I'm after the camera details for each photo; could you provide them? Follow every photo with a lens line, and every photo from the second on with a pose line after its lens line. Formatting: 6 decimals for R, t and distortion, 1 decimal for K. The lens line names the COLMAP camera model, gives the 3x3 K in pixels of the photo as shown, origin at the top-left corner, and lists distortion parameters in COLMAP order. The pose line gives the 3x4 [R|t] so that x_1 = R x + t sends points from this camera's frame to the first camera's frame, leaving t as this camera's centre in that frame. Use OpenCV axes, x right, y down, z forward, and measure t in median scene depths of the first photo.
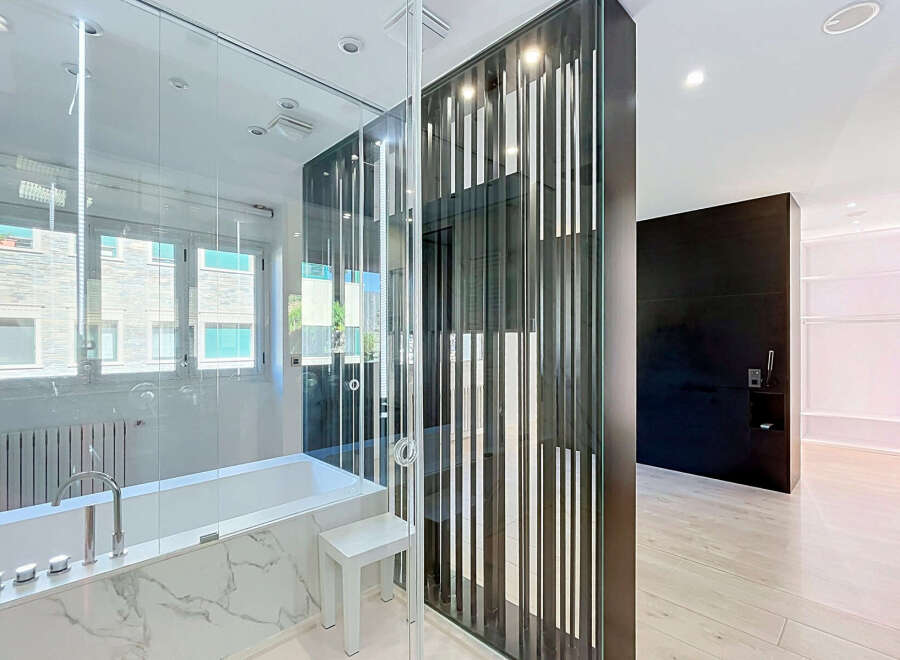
lens RADIAL K [[424.7, 0, 449.9], [0, 424.7, 343.1], [0, 0, 1]] dist [-0.001146, -0.000405]
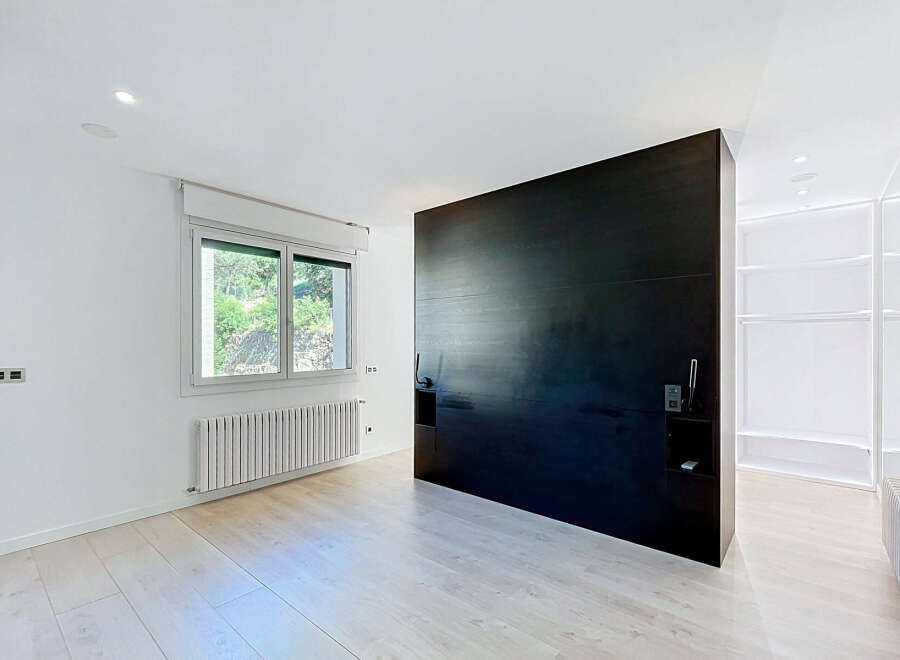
lens RADIAL K [[424.7, 0, 449.9], [0, 424.7, 343.1], [0, 0, 1]] dist [-0.001146, -0.000405]
pose [[0.995628, 0.004609, 0.093293, 0.286909], [-0.004212, 0.999981, -0.004454, -0.002799], [-0.093312, 0.004042, 0.995629, 0.339140]]
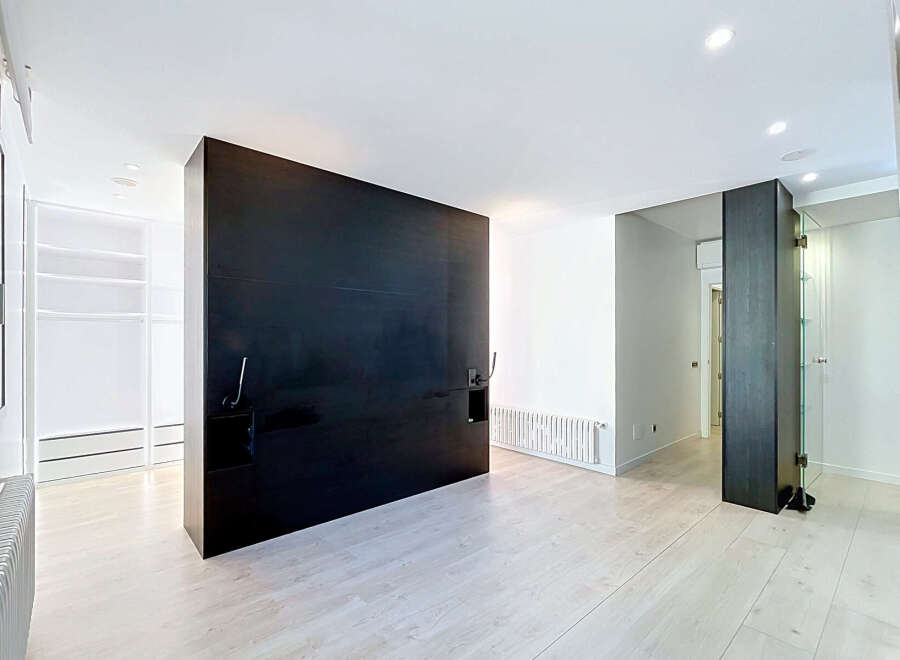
lens RADIAL K [[417.5, 0, 451.5], [0, 417.5, 341.1], [0, 0, 1]] dist [-0.000453, 0.000011]
pose [[0.035061, 0.004888, 0.999373, -0.346391], [0.003857, 0.999980, -0.005026, -0.004245], [-0.999378, 0.004031, 0.035041, 1.008631]]
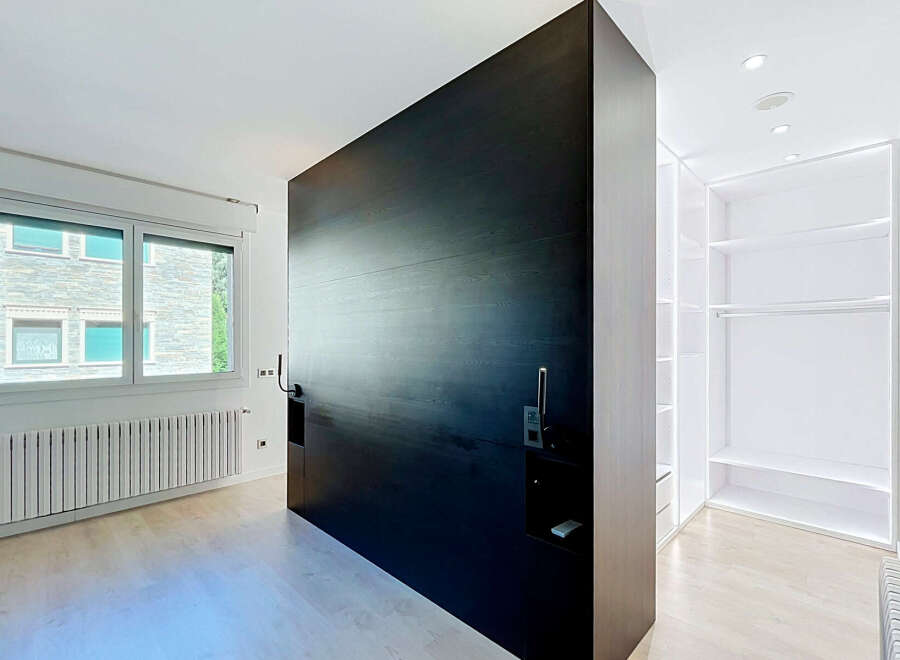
lens RADIAL K [[417.5, 0, 451.5], [0, 417.5, 341.1], [0, 0, 1]] dist [-0.000453, 0.000011]
pose [[0.999792, 0.004947, 0.019789, 0.618050], [-0.004845, 0.999975, -0.005195, -0.005390], [-0.019814, 0.005098, 0.999791, 0.553911]]
